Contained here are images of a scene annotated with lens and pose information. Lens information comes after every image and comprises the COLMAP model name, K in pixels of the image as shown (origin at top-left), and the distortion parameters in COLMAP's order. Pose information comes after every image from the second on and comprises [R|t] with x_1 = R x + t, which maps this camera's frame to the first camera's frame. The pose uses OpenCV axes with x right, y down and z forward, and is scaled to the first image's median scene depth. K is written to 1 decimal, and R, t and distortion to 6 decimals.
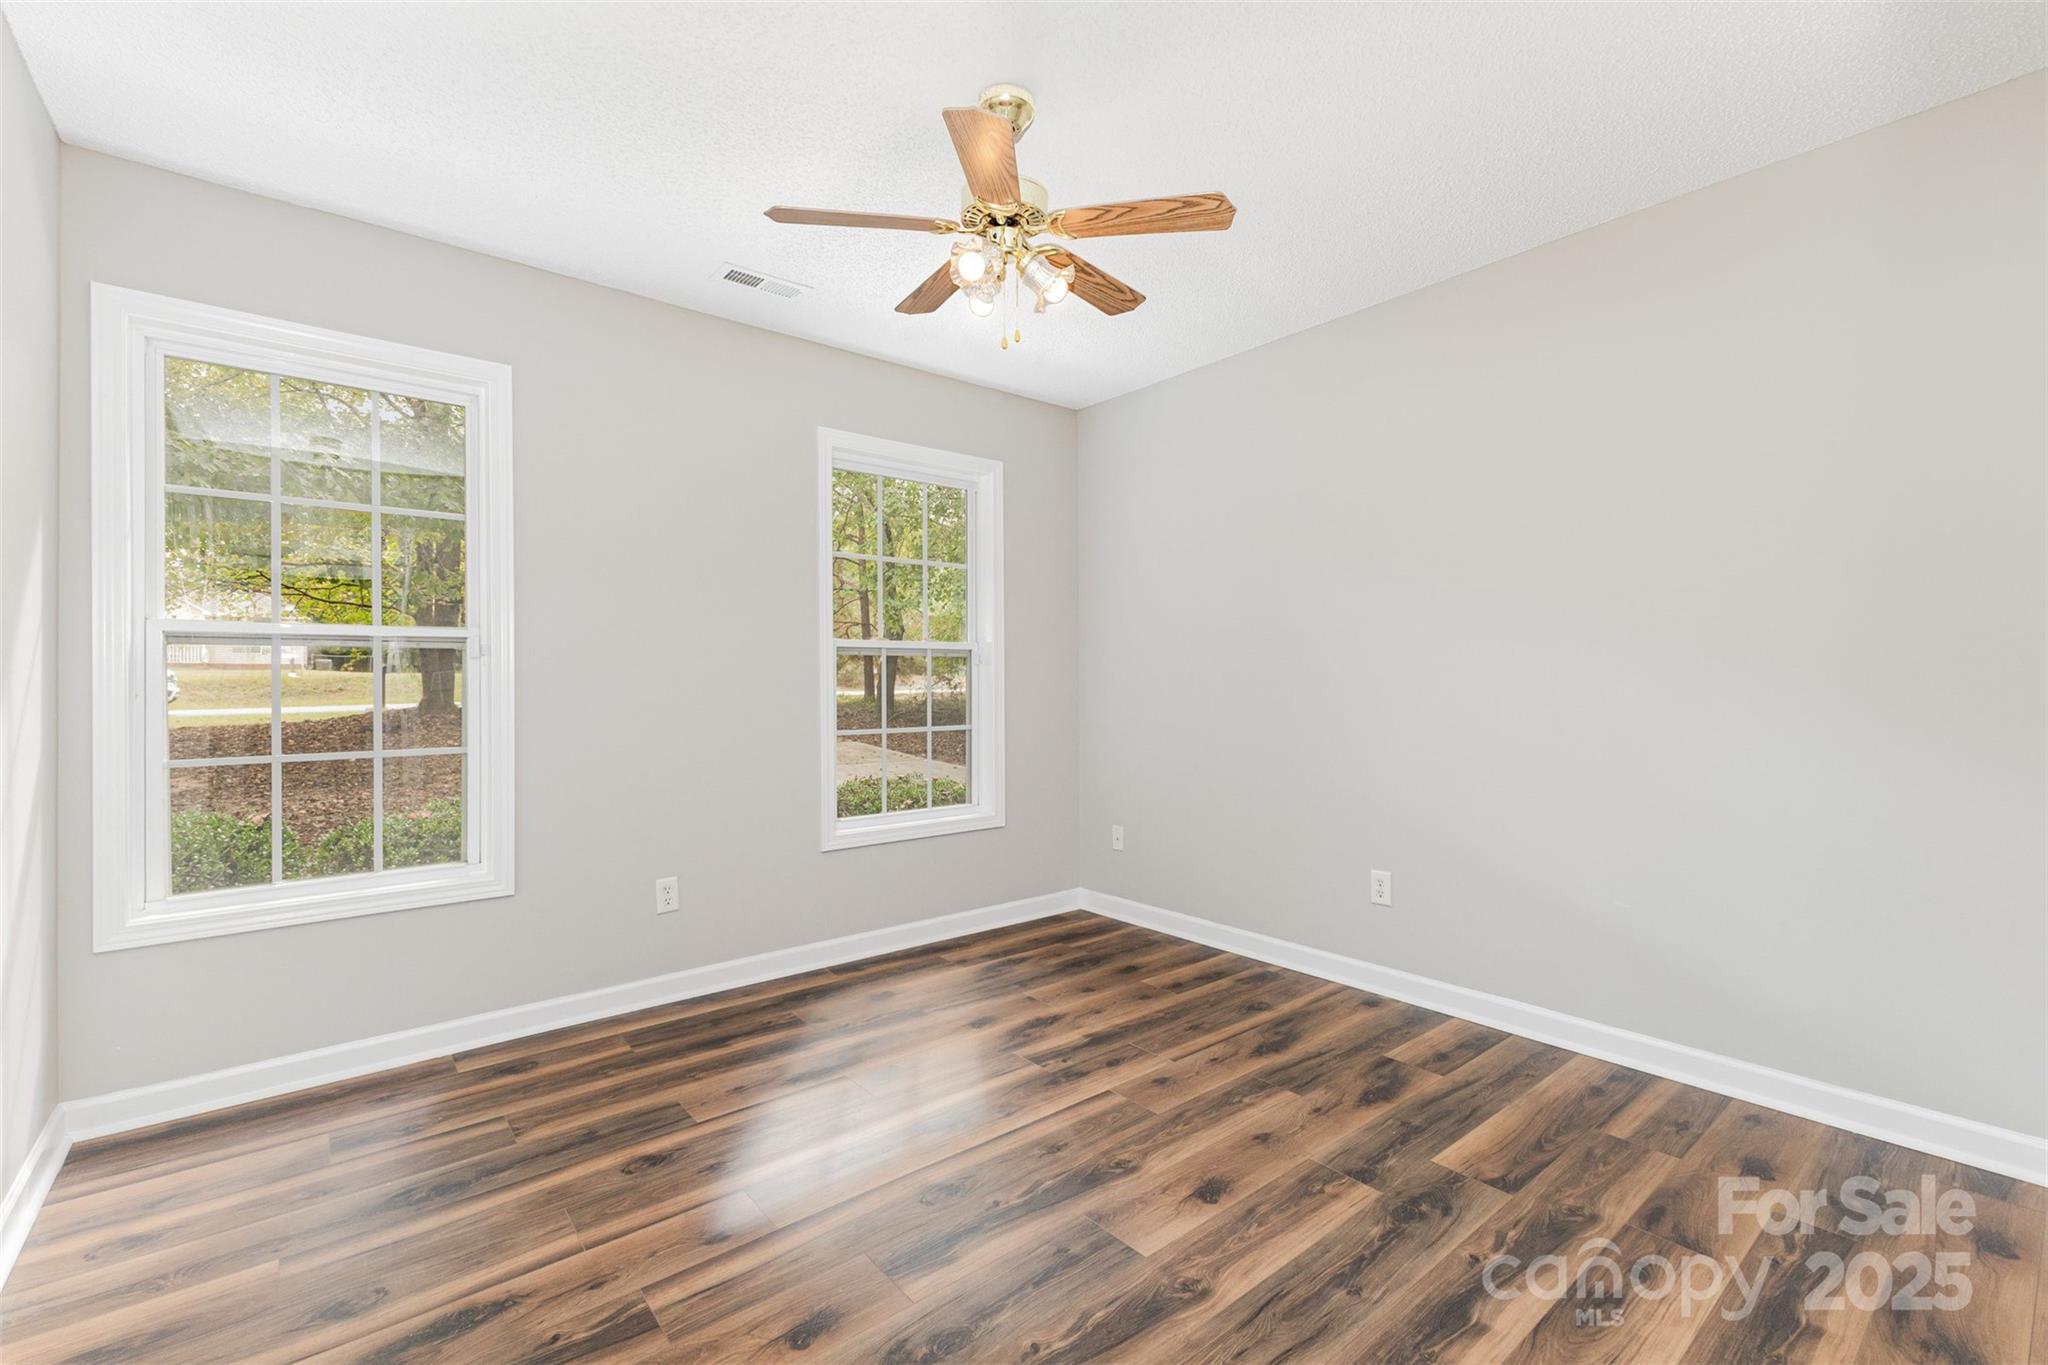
lens RADIAL K [[874.2, 0, 1031.9], [0, 874.2, 677.1], [0, 0, 1]] dist [0.003848, -0.000531]
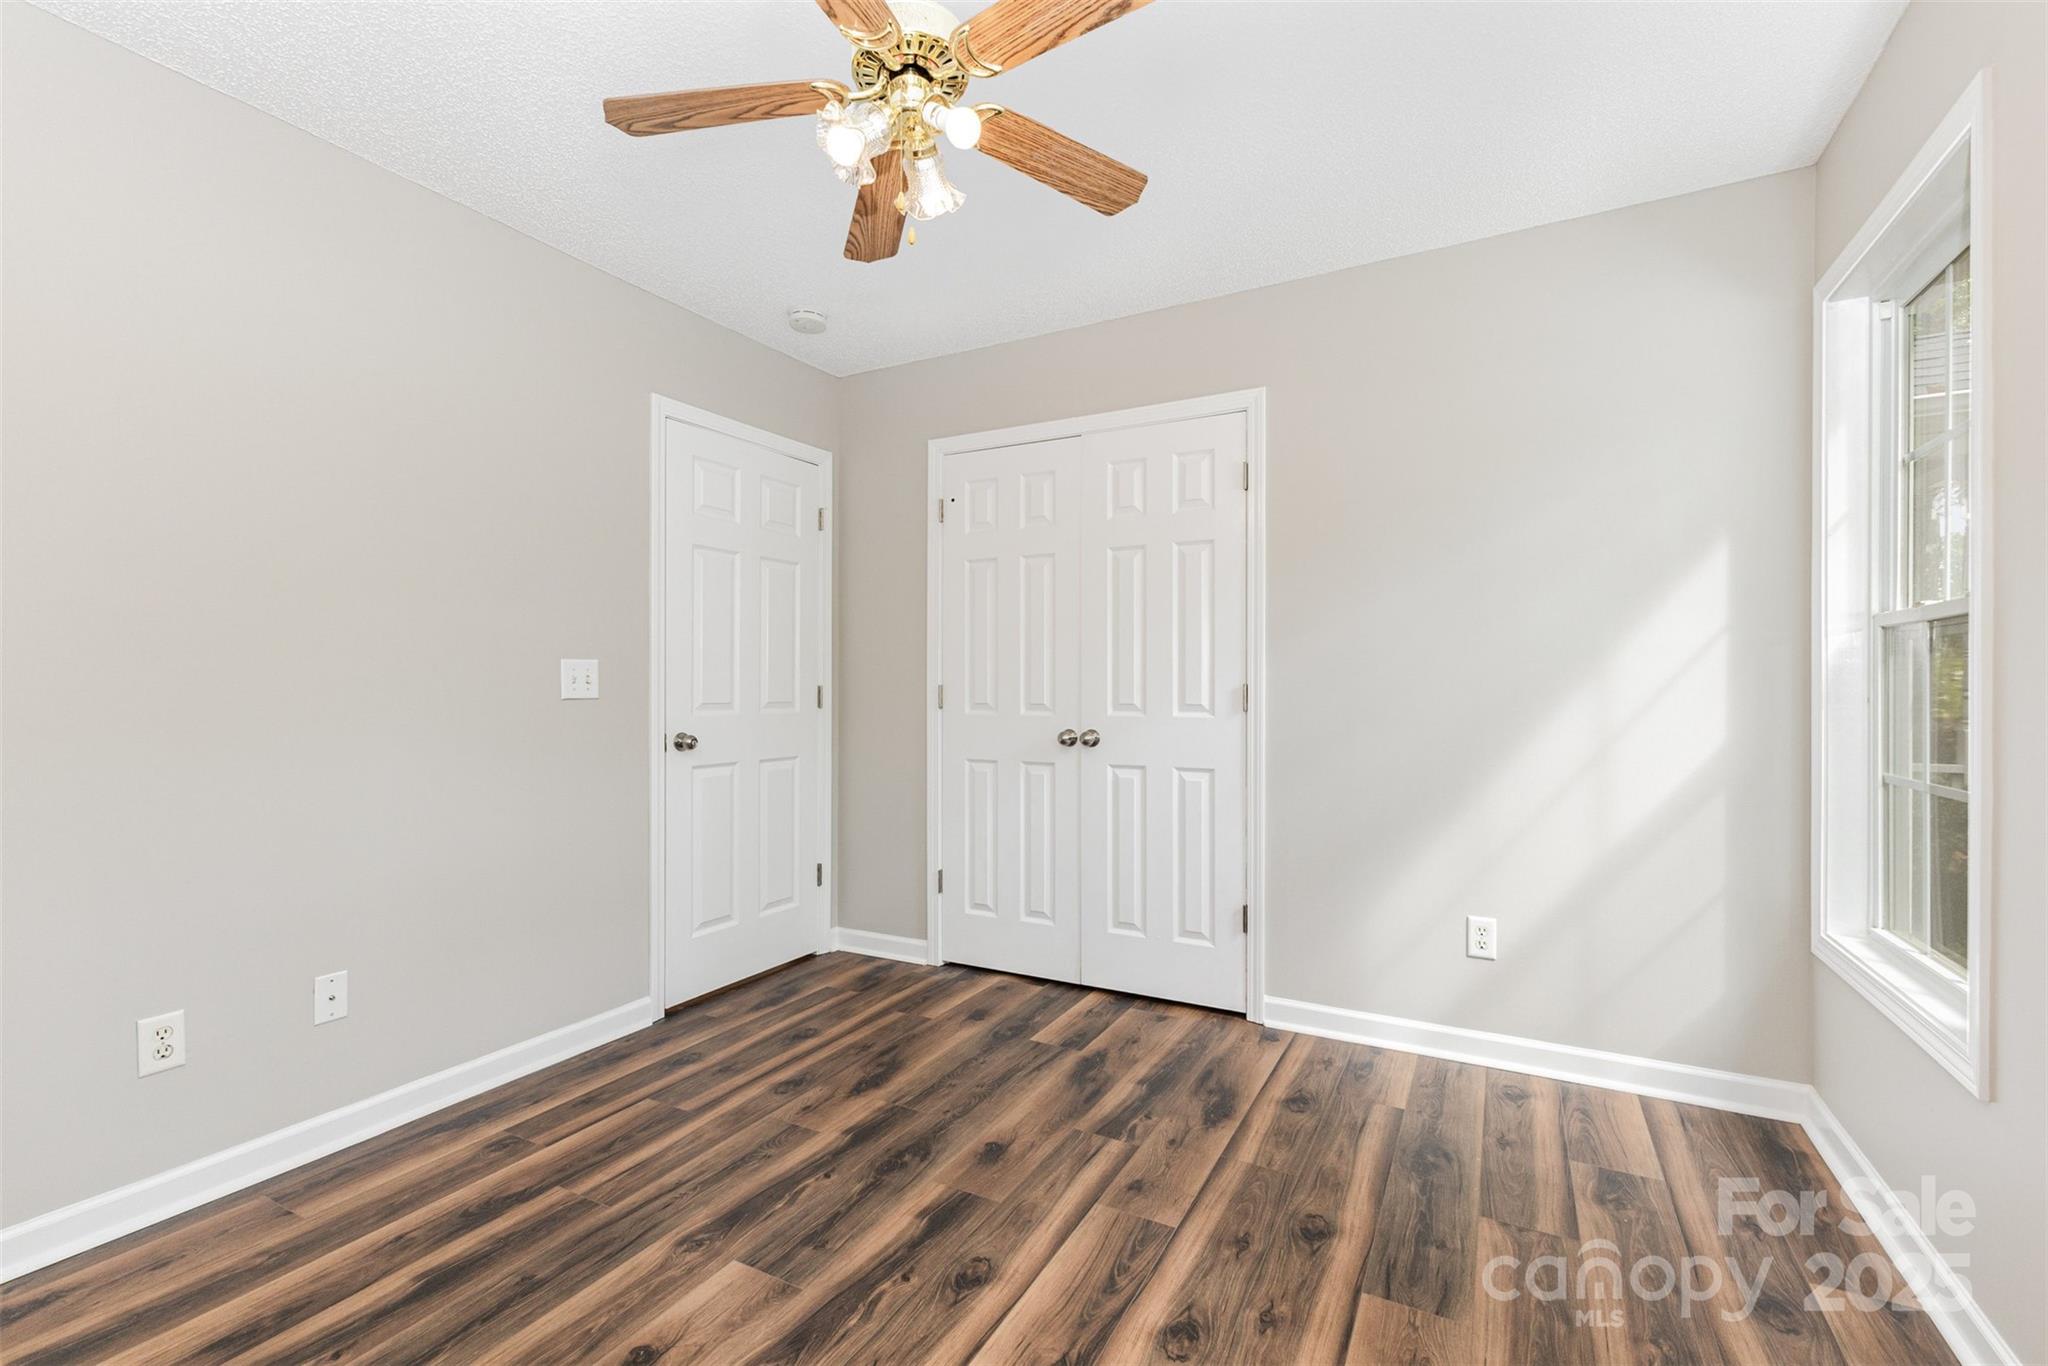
lens RADIAL K [[863.7, 0, 1016.9], [0, 863.7, 693.8], [0, 0, 1]] dist [-0.000931, -0.000245]
pose [[-0.929756, 0.007212, -0.368106, 0.185968], [0.004469, 0.999956, 0.008304, 0.005378], [0.368149, 0.006076, -0.929747, 2.005931]]
